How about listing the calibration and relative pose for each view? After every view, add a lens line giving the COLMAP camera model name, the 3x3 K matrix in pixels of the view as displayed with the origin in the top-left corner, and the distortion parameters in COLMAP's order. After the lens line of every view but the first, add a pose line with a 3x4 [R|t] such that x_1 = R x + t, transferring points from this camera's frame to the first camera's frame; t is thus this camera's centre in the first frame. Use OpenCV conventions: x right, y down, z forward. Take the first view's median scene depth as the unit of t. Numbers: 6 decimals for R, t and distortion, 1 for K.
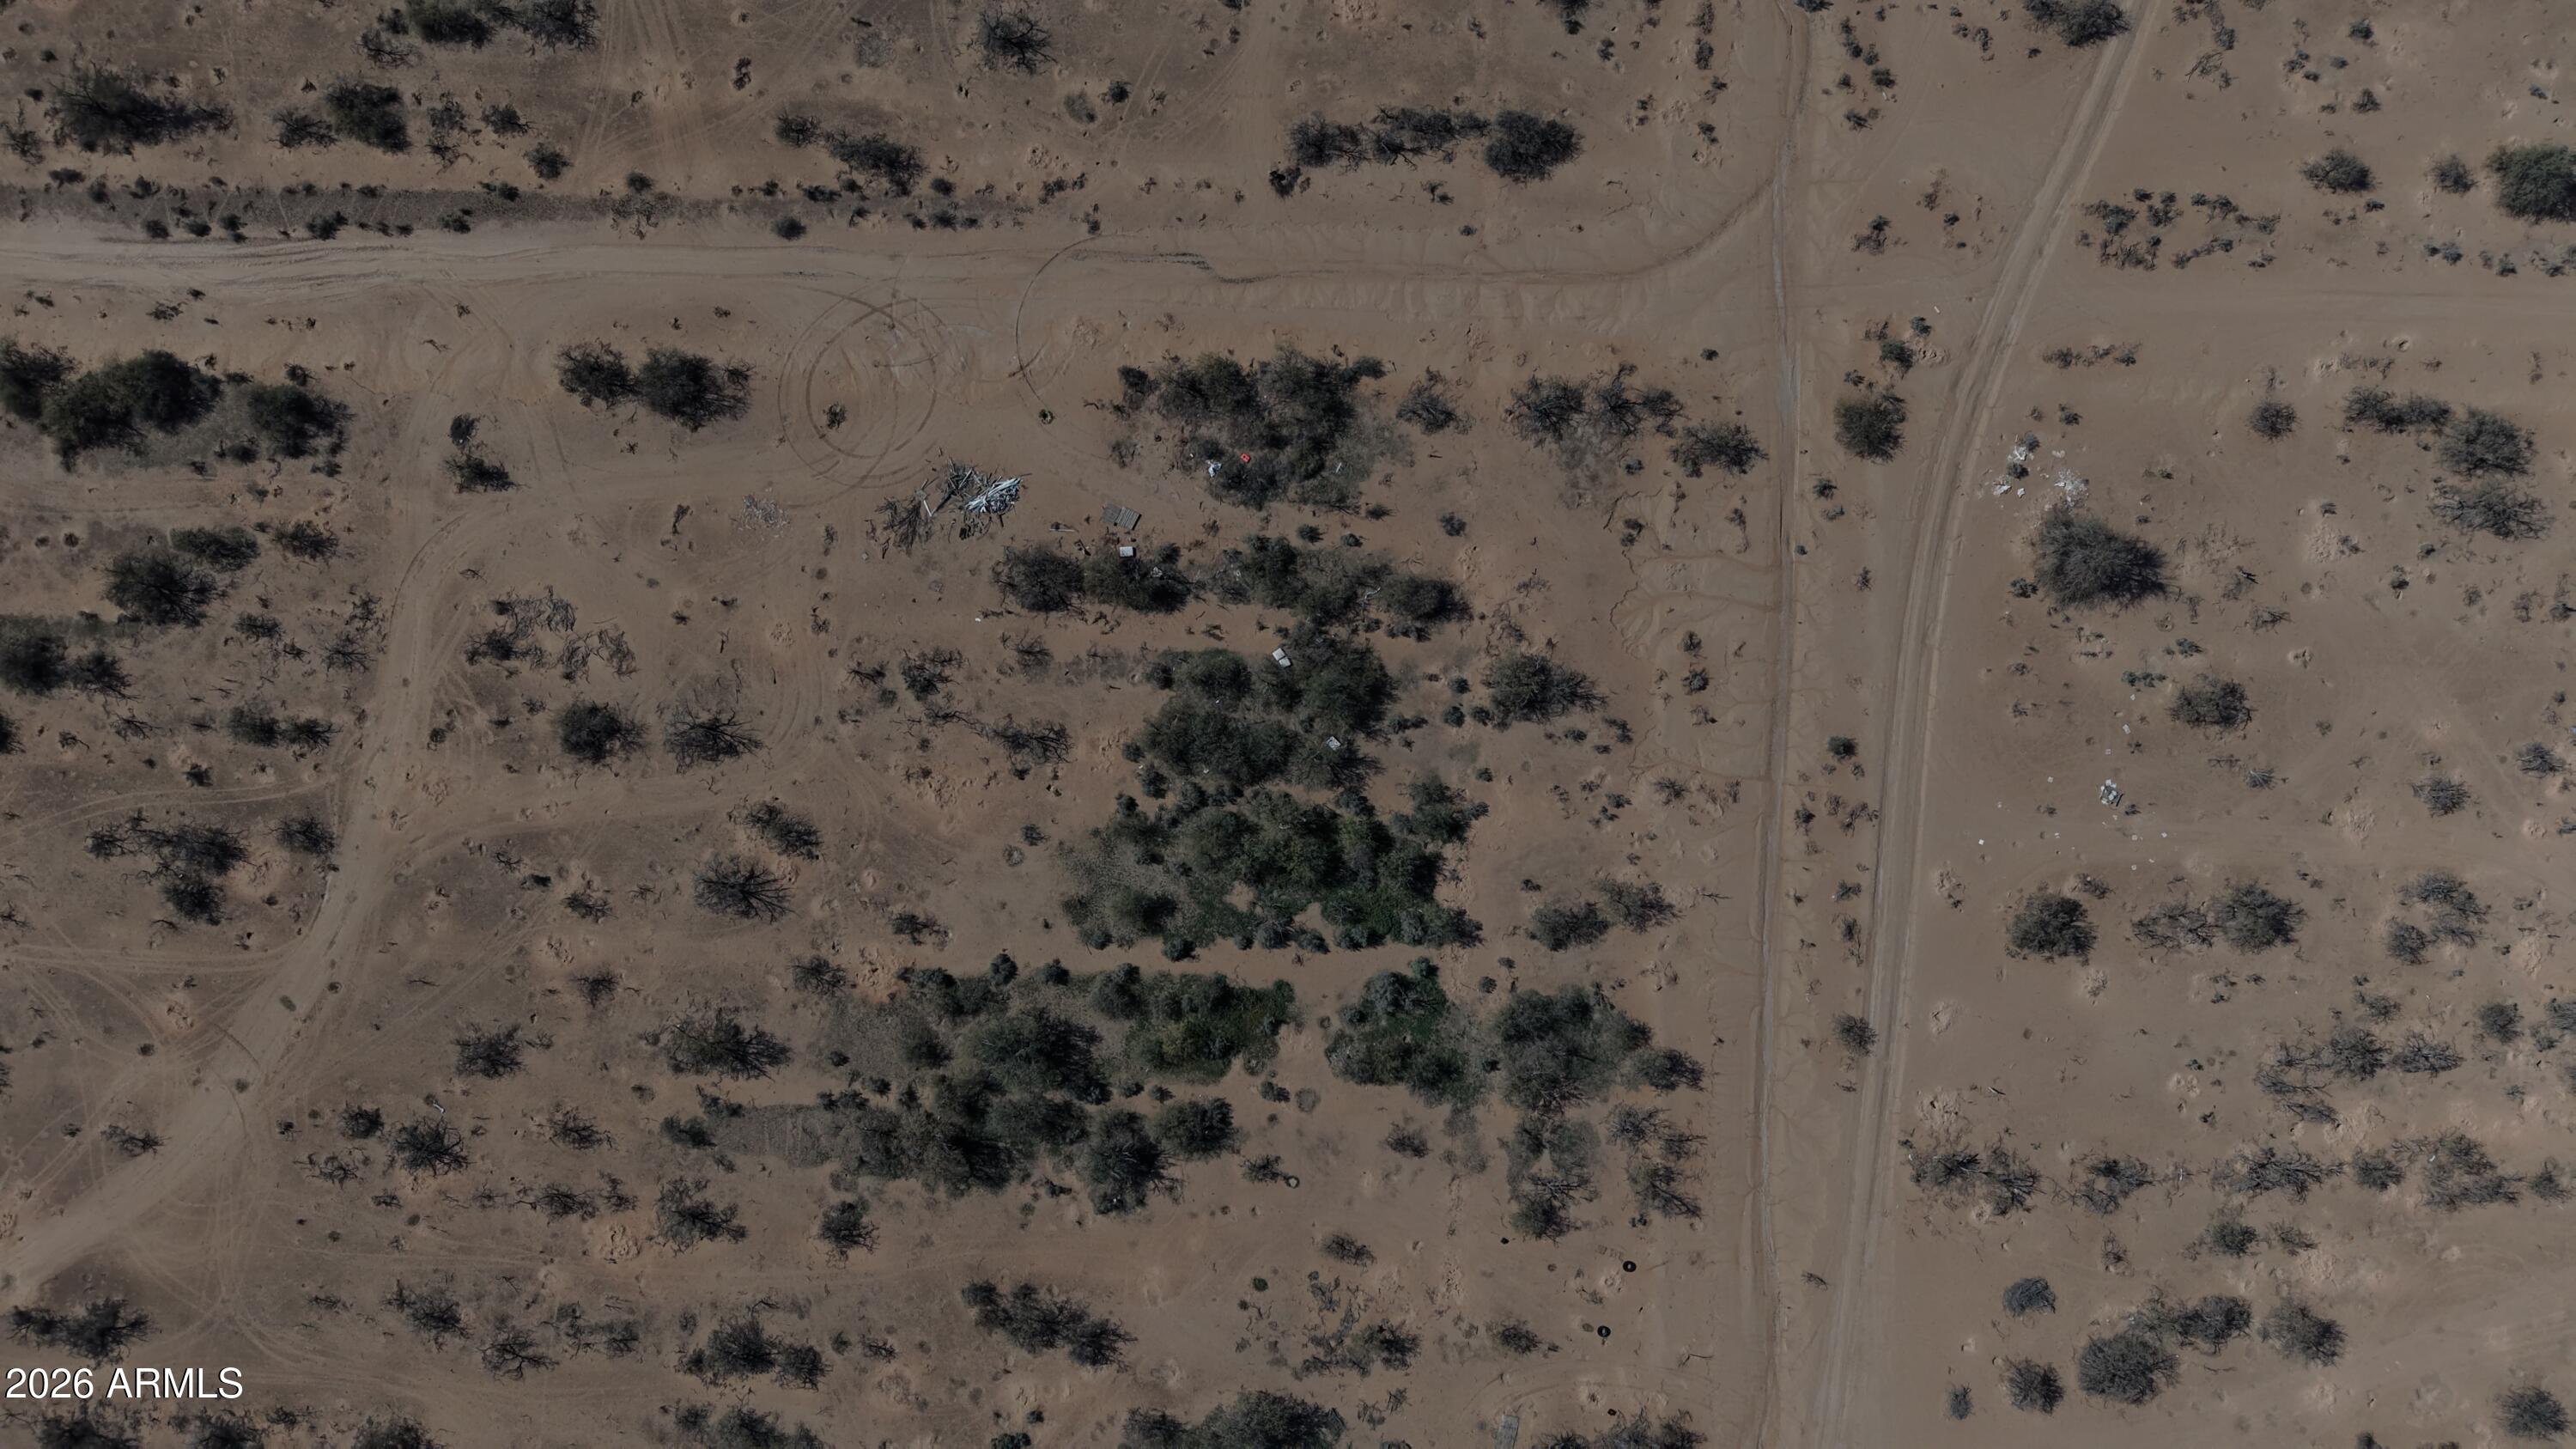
lens RADIAL K [[1718.1, 0, 1284.8], [0, 1718.1, 725.2], [0, 0, 1]] dist [0.033040, -0.035432]
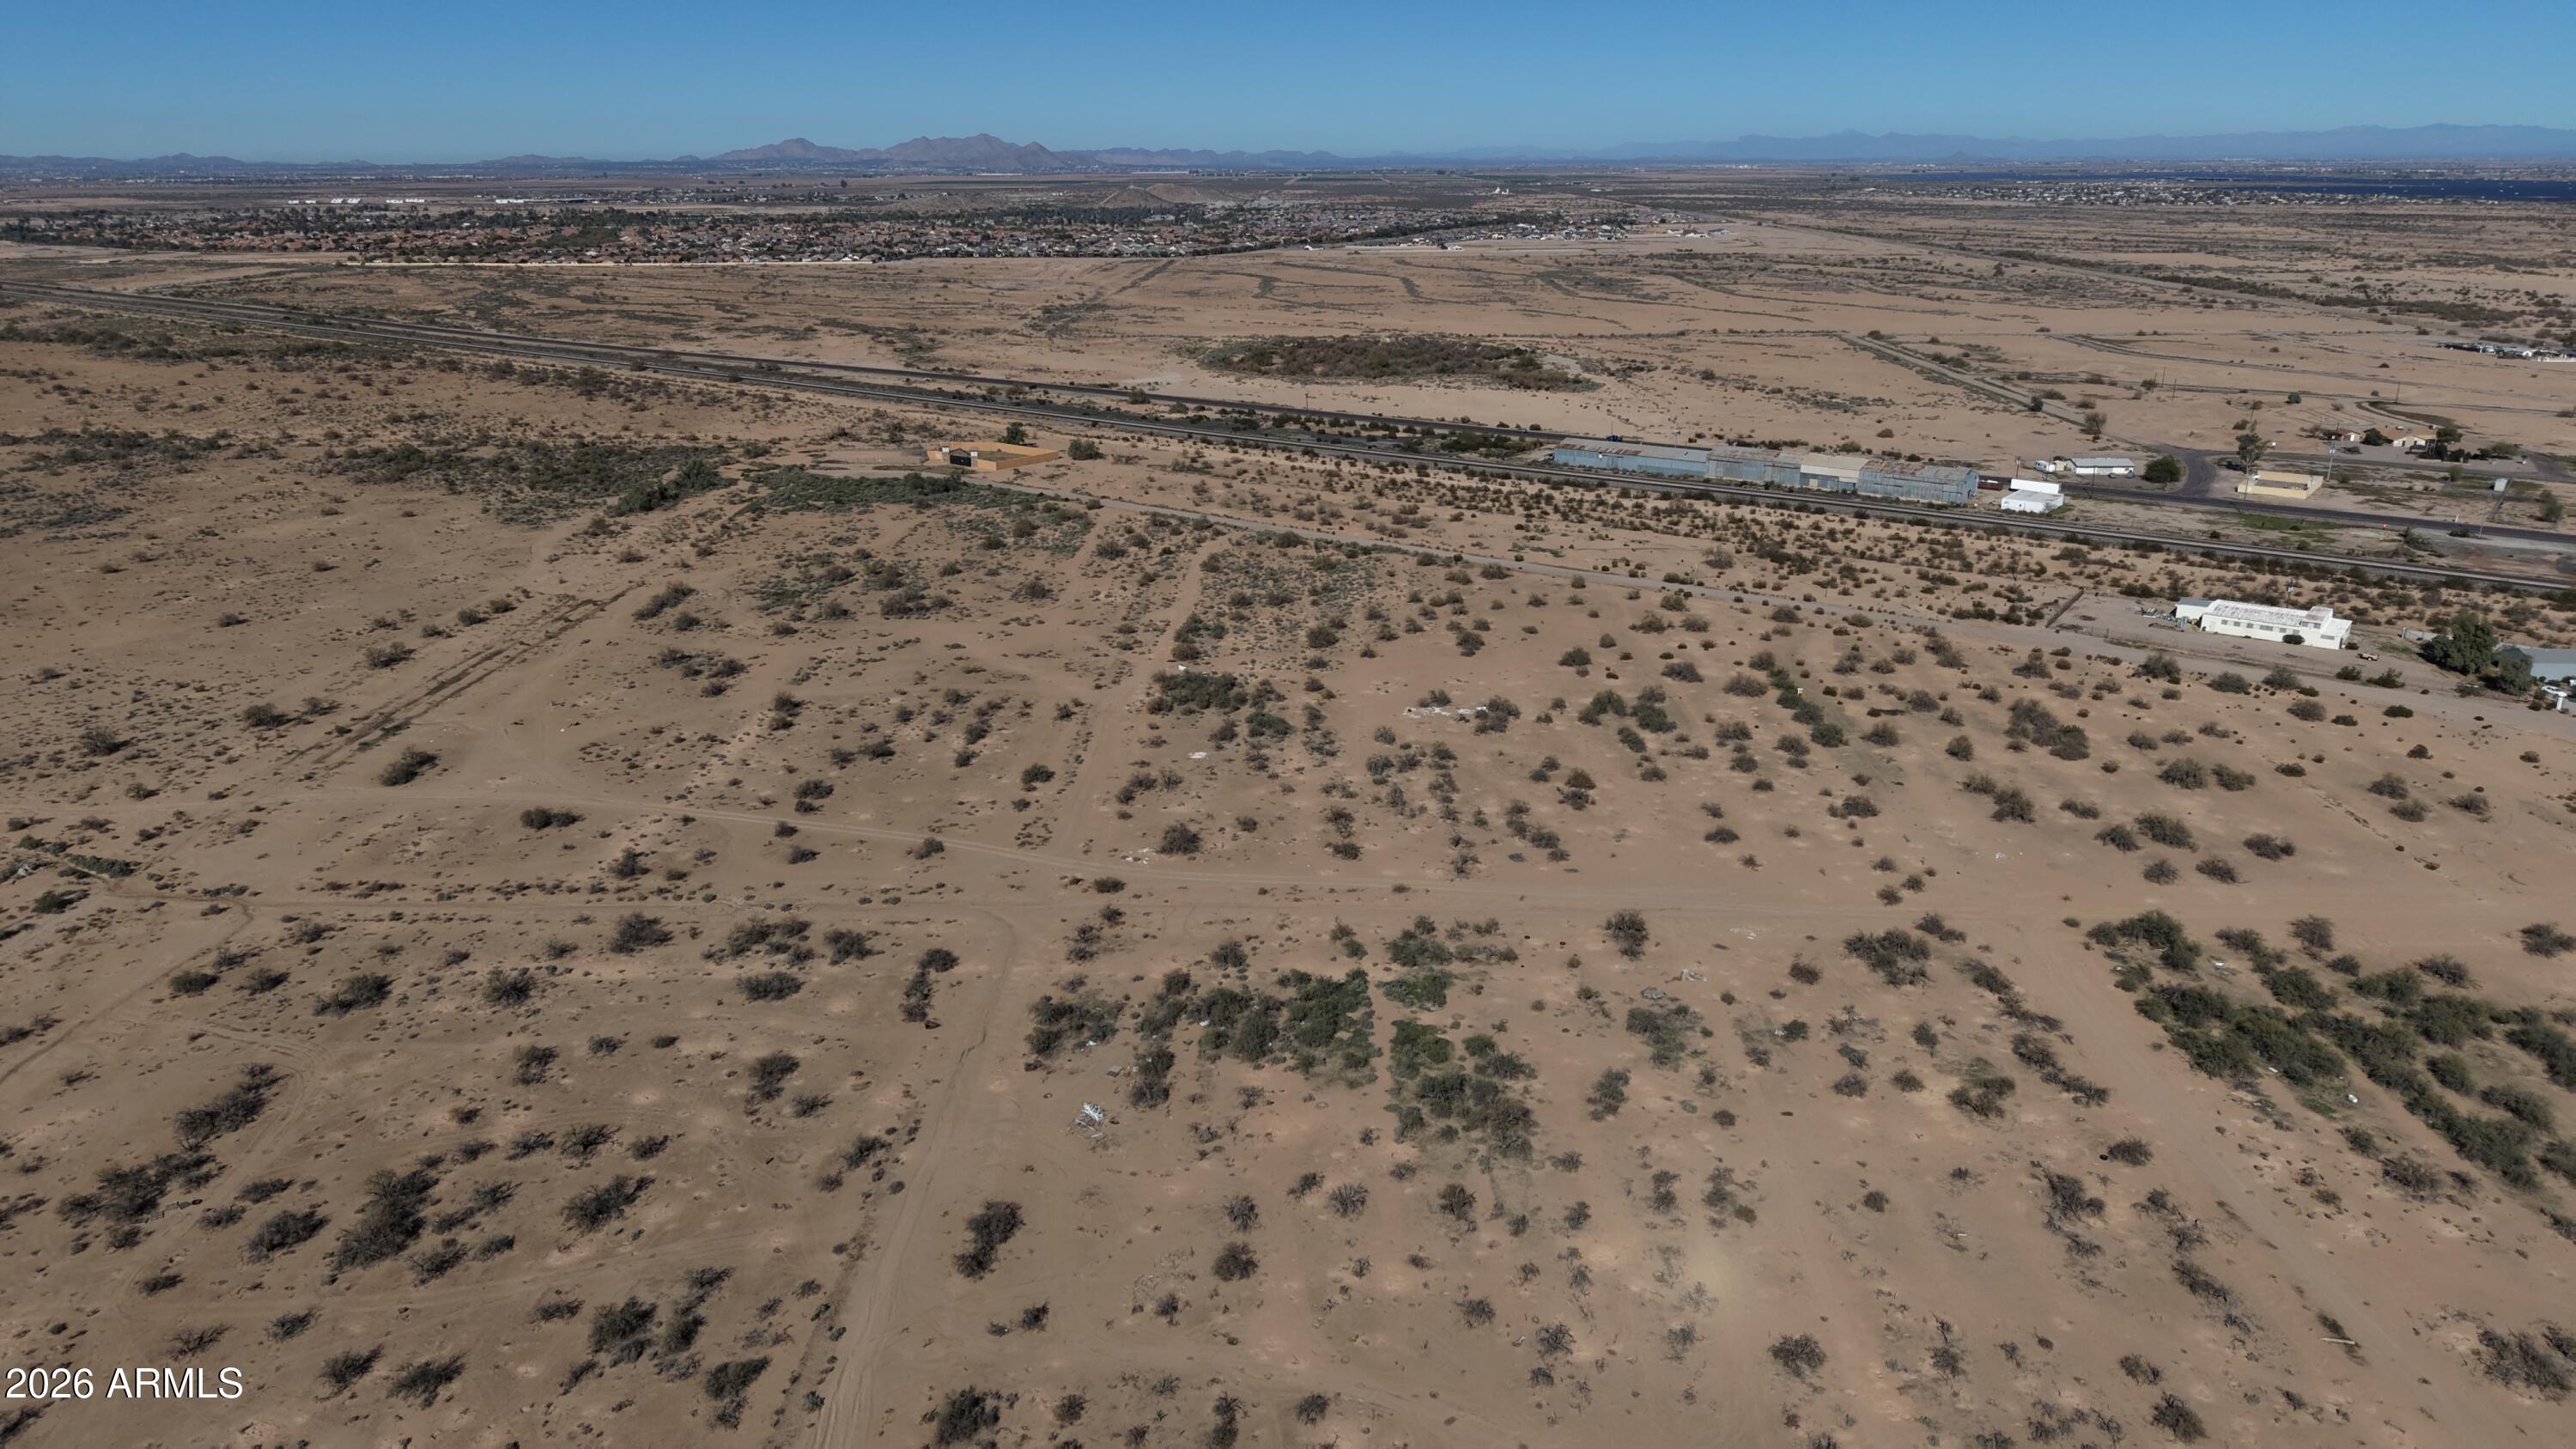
lens RADIAL K [[1718.7, 0, 1285.7], [0, 1718.7, 713.1], [0, 0, 1]] dist [0.058484, -0.080219]
pose [[0.005771, -0.318338, 0.947960, -1.556267], [0.999952, 0.009343, -0.002950, 0.044311], [-0.007918, 0.947931, 0.318376, 0.146514]]
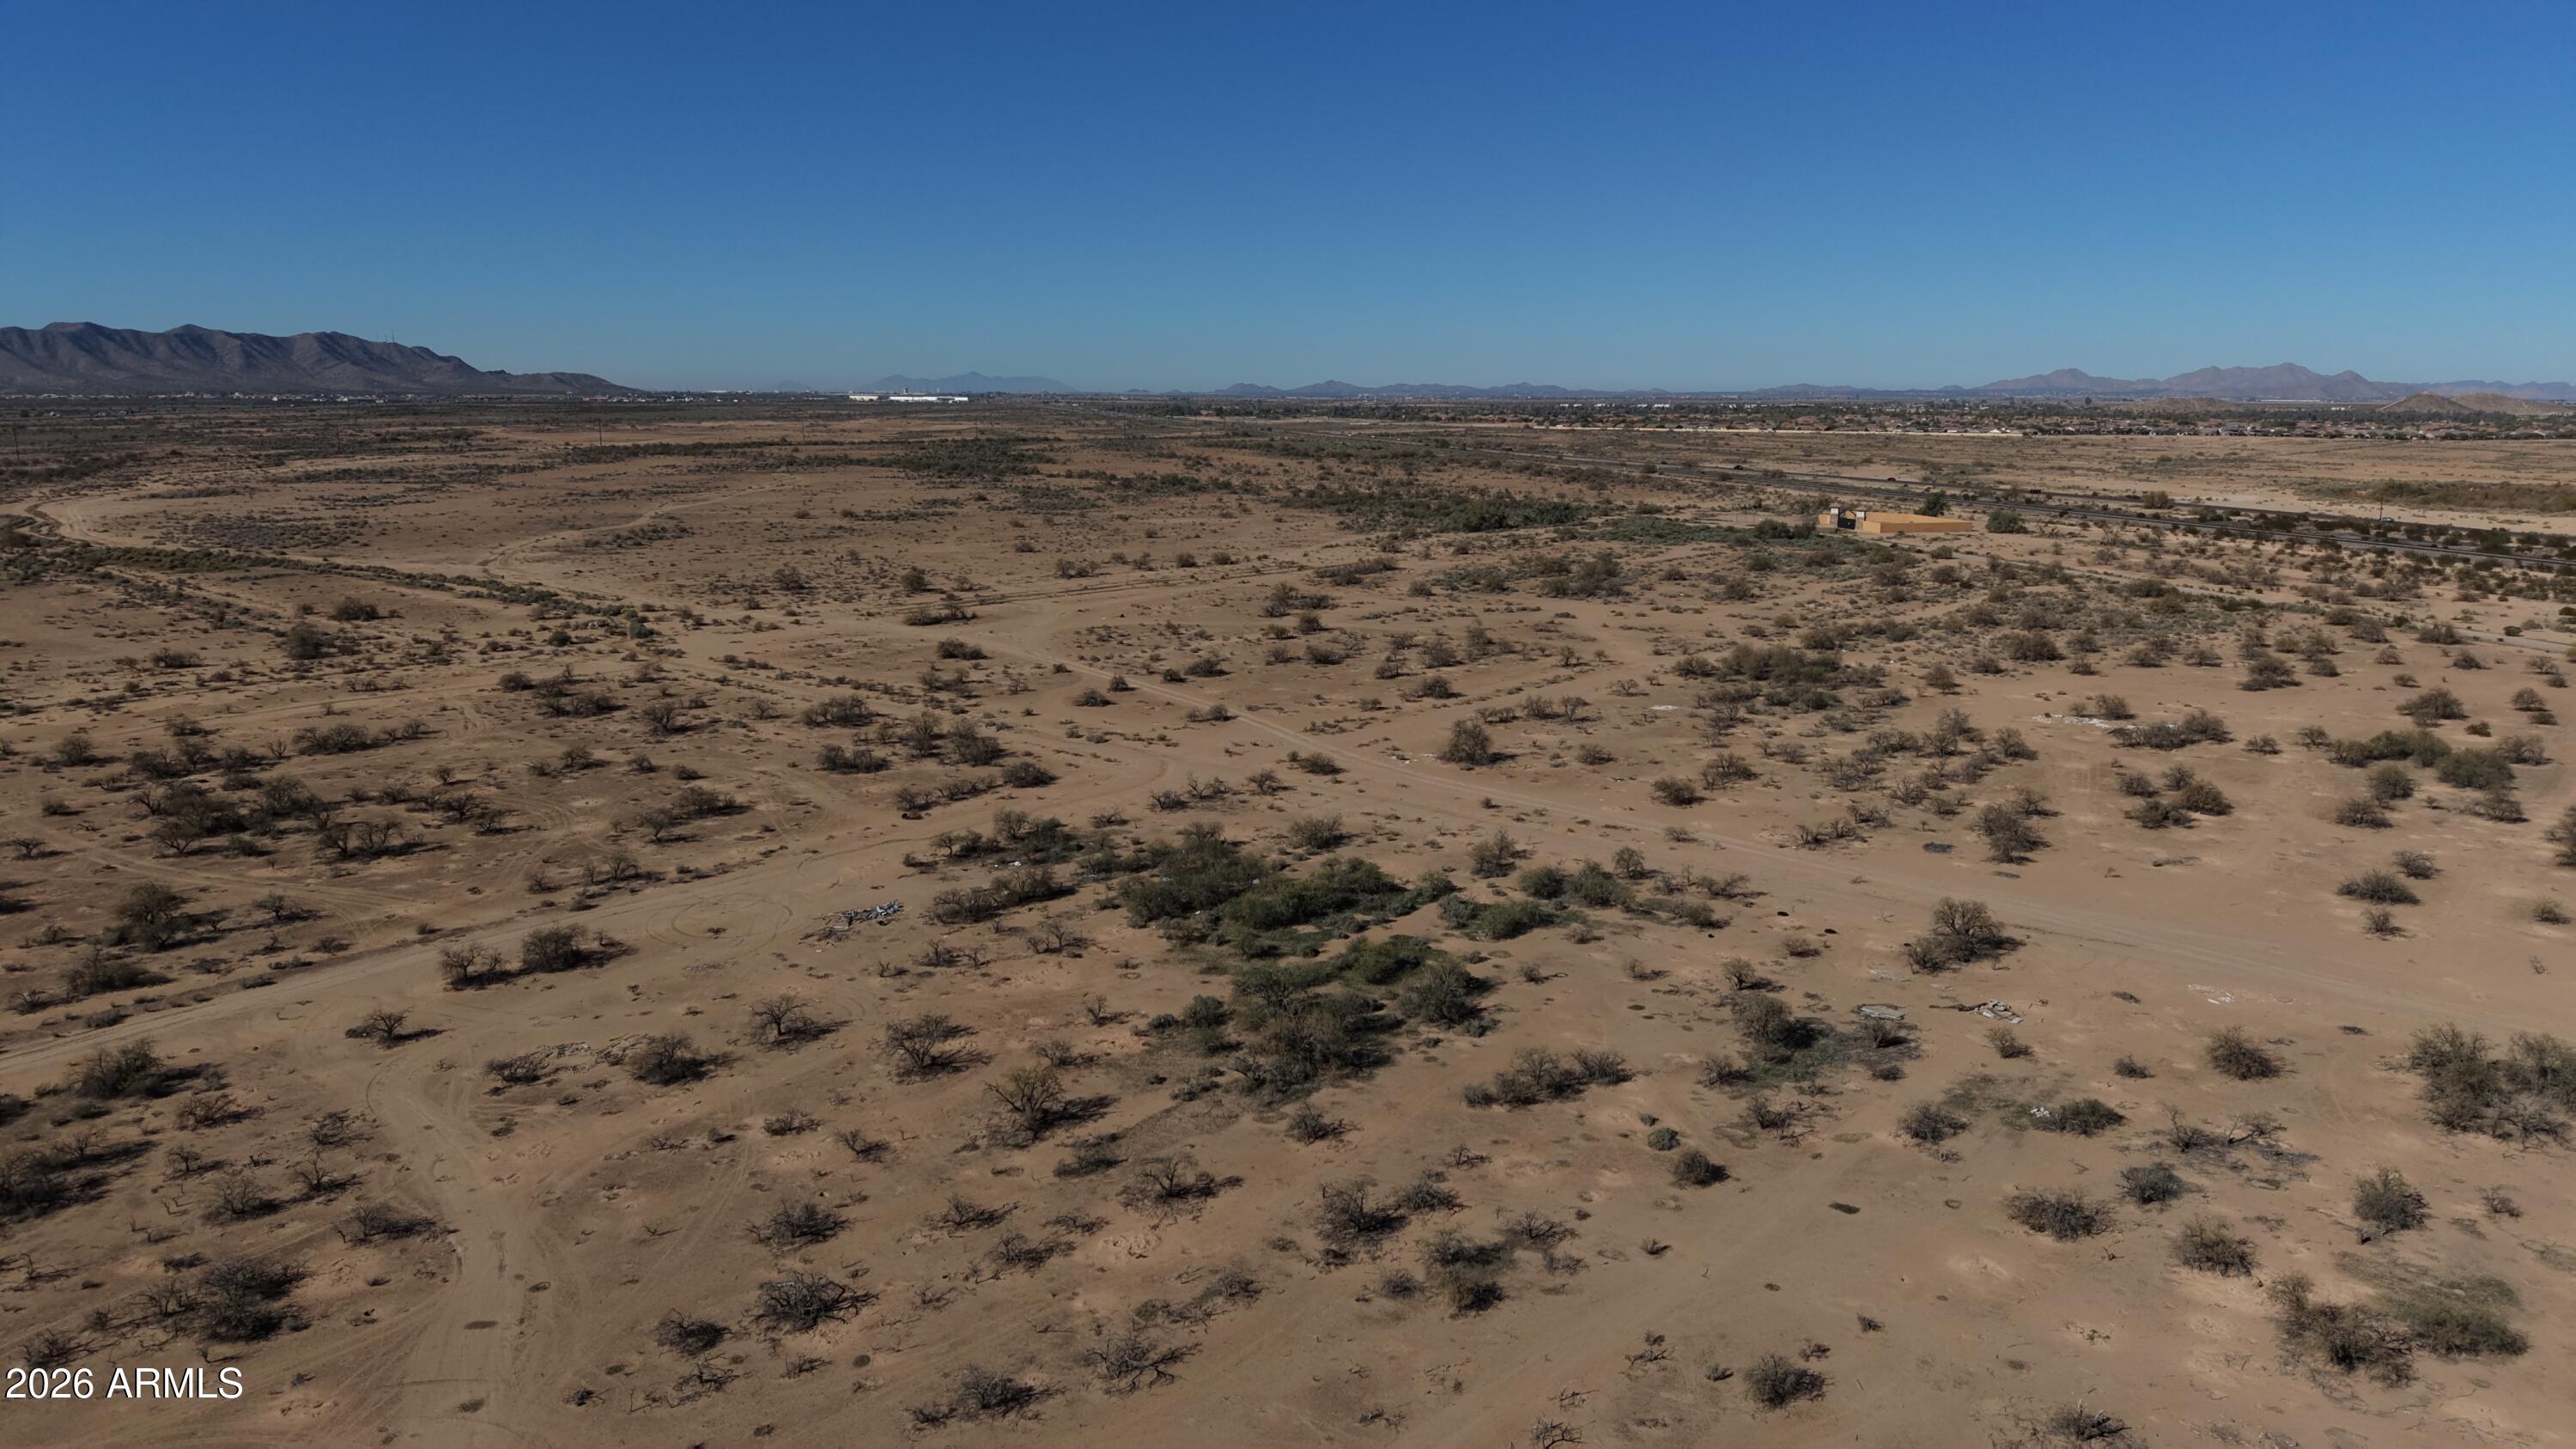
lens RADIAL K [[1718.7, 0, 1285.7], [0, 1718.7, 713.1], [0, 0, 1]] dist [0.058484, -0.080219]
pose [[0.635682, -0.150703, 0.757098, -0.828081], [0.771919, 0.132998, -0.621653, 0.741300], [-0.007008, 0.979592, 0.200874, 0.651426]]
